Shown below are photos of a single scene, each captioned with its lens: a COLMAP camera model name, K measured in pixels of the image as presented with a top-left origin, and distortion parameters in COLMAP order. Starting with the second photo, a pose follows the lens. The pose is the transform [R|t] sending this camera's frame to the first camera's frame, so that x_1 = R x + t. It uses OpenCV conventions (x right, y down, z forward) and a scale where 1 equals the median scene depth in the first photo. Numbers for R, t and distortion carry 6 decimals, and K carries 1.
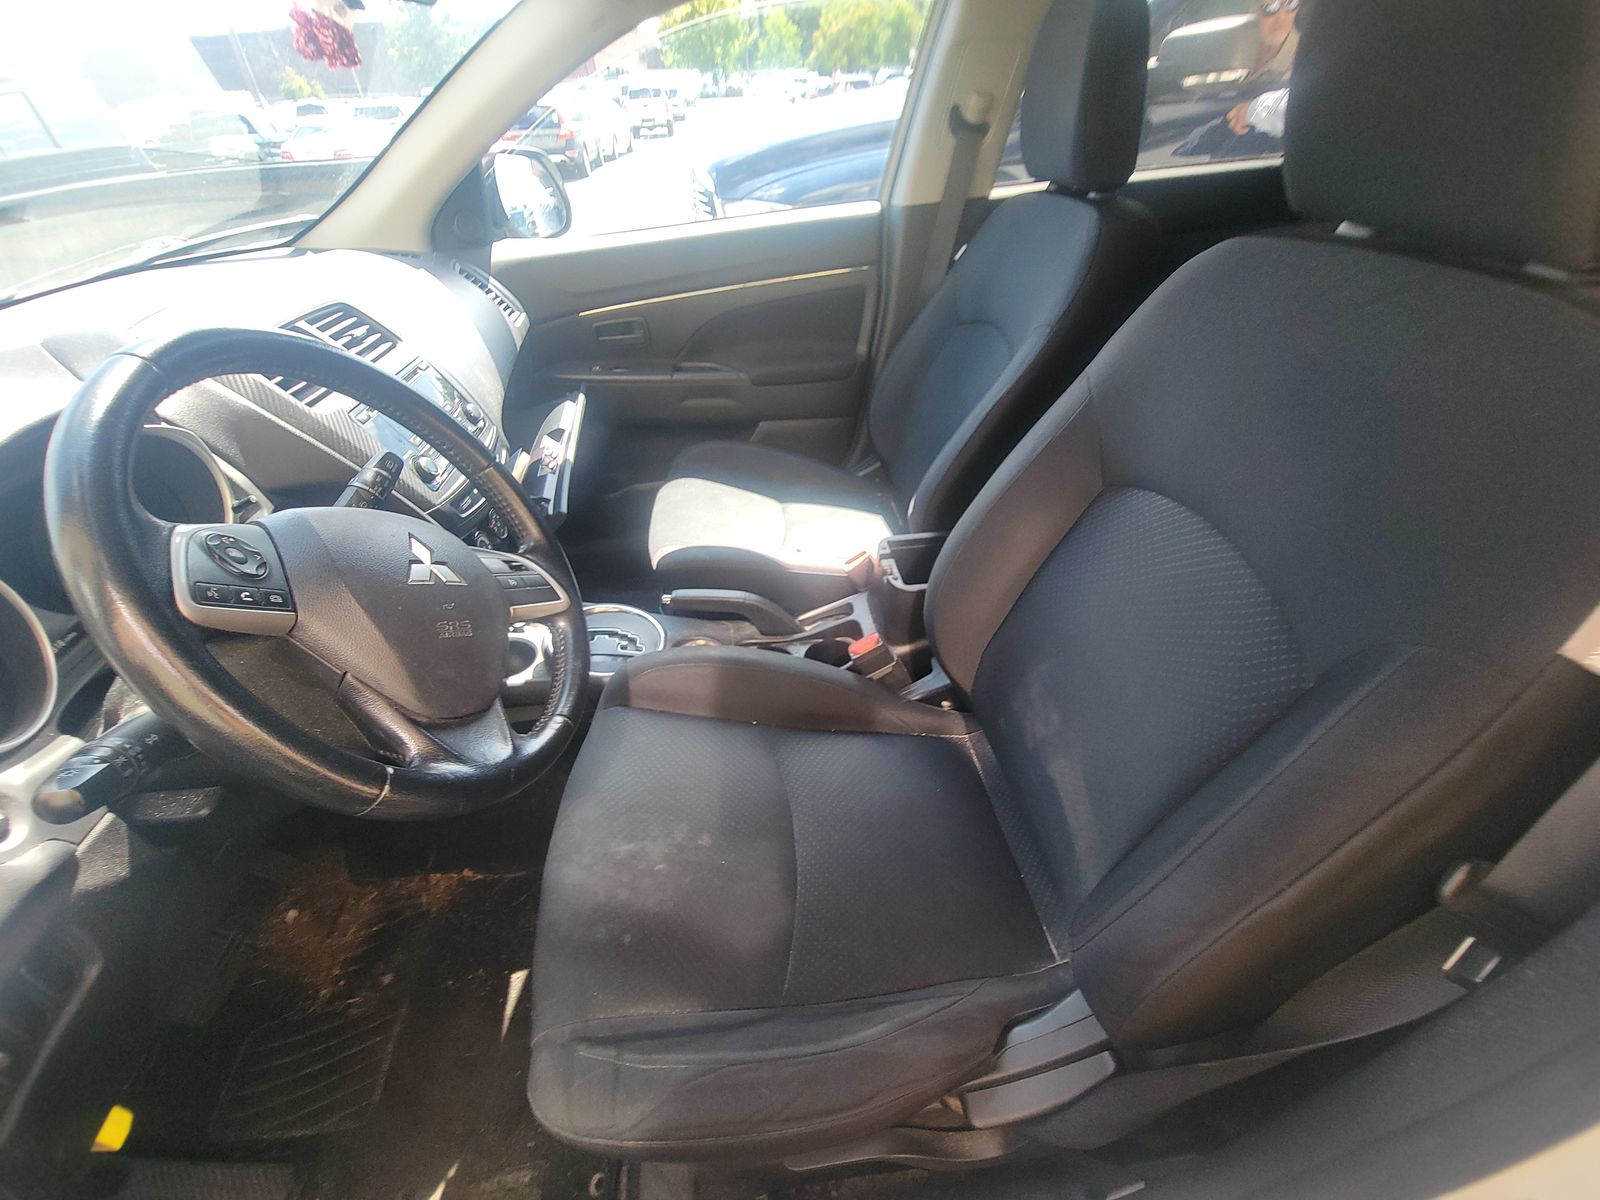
lens RADIAL K [[649.5, 0, 814.7], [0, 649.5, 604.2], [0, 0, 1]] dist [0.007256, -0.007458]
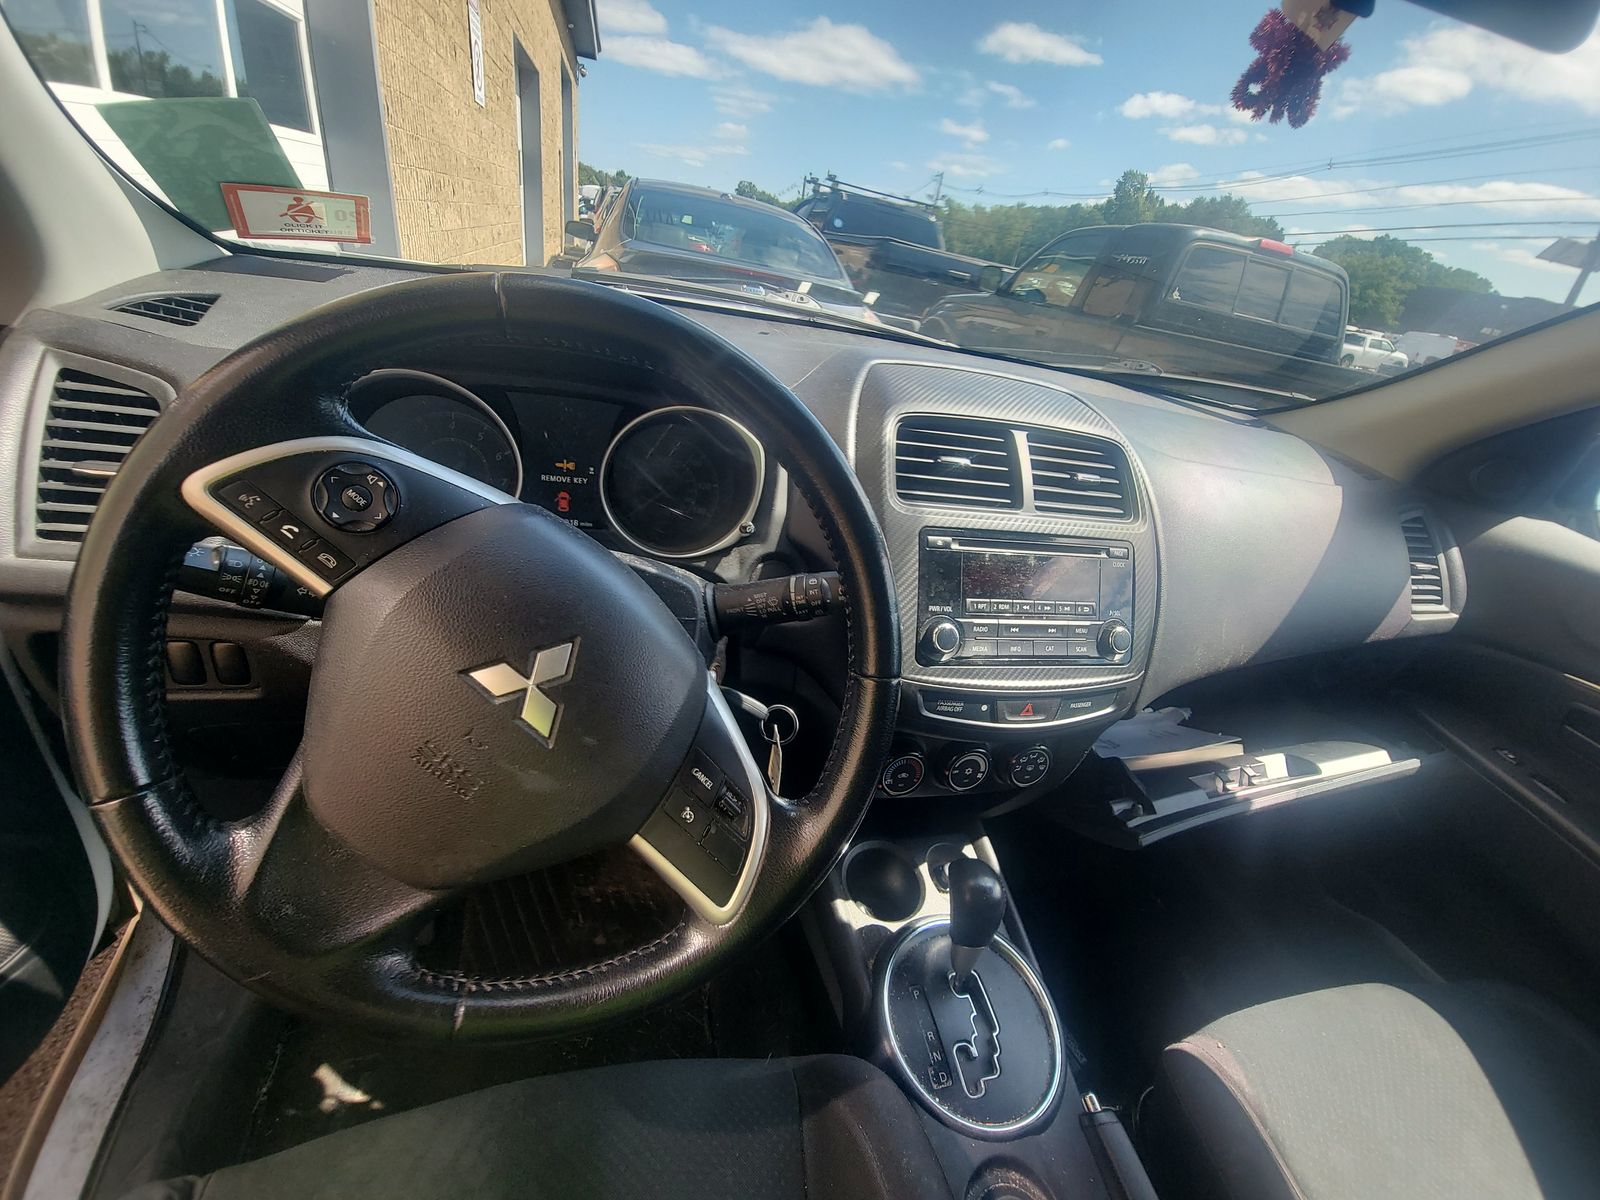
lens RADIAL K [[649.5, 0, 823.0], [0, 649.5, 601.0], [0, 0, 1]] dist [0.007256, -0.007458]
pose [[0.132029, 0.508628, -0.850803, -0.021765], [-0.729443, 0.631026, 0.264044, -0.184475], [0.671179, 0.585751, 0.454329, 0.325672]]
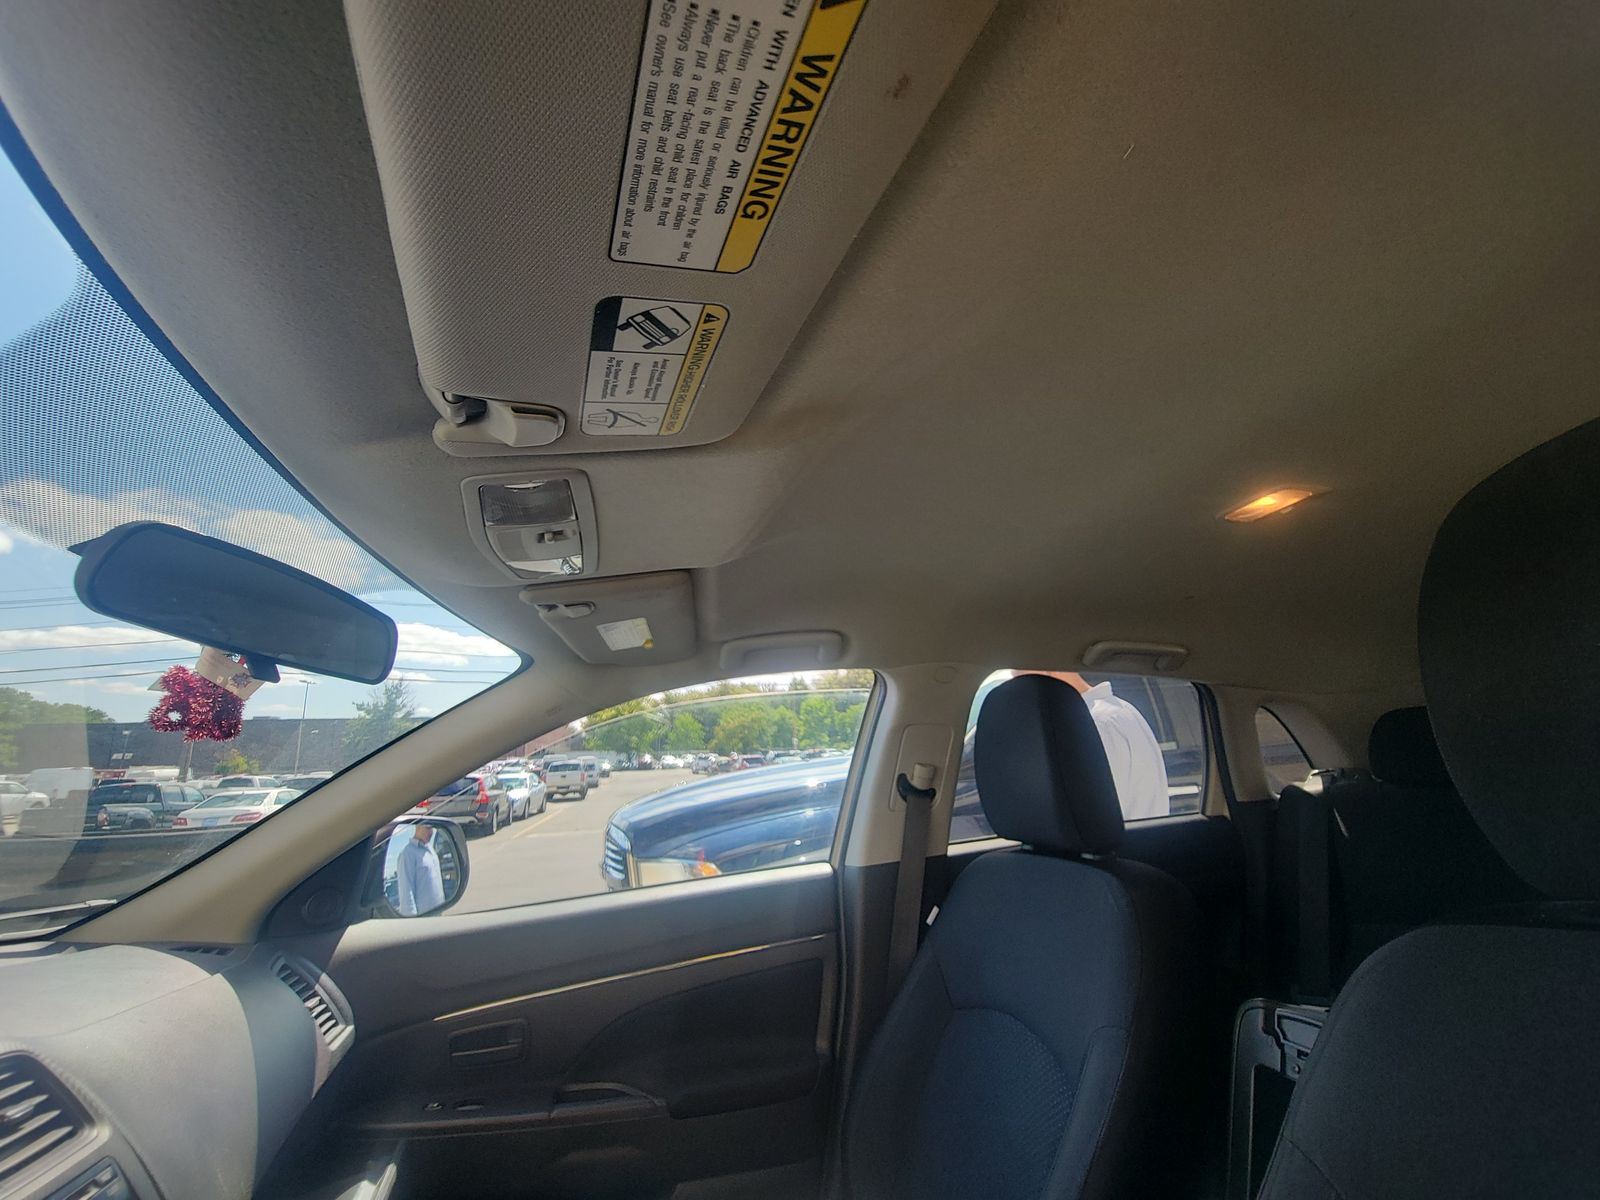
lens RADIAL K [[649.5, 0, 797.1], [0, 649.5, 595.2], [0, 0, 1]] dist [0.007256, -0.007458]
pose [[0.991018, 0.026646, 0.131044, -0.074556], [0.088511, 0.603874, -0.792150, -0.128382], [-0.100241, 0.796634, 0.596092, 0.164863]]
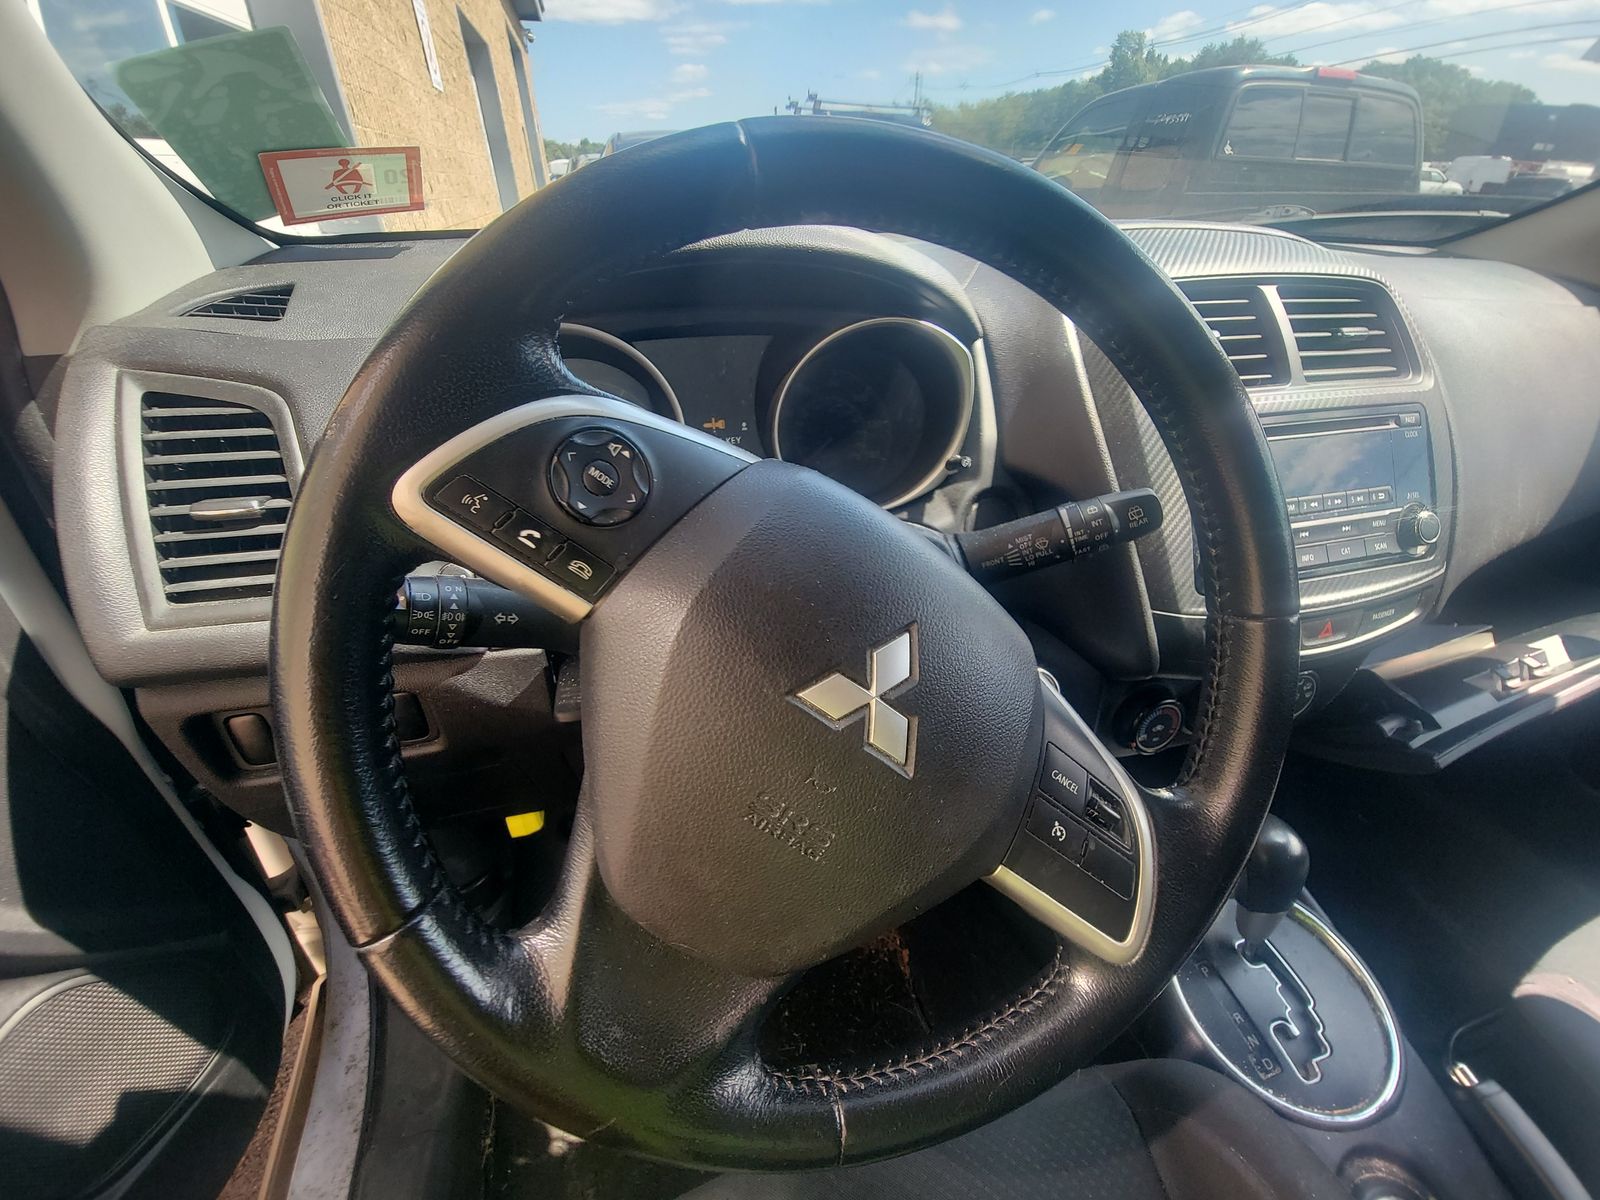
lens RADIAL K [[649.5, 0, 814.9], [0, 649.5, 602.0], [0, 0, 1]] dist [0.007256, -0.007458]
pose [[0.168076, 0.544658, -0.821644, -0.098618], [-0.609263, 0.712640, 0.347769, -0.090872], [0.774951, 0.442146, 0.451618, 0.277245]]
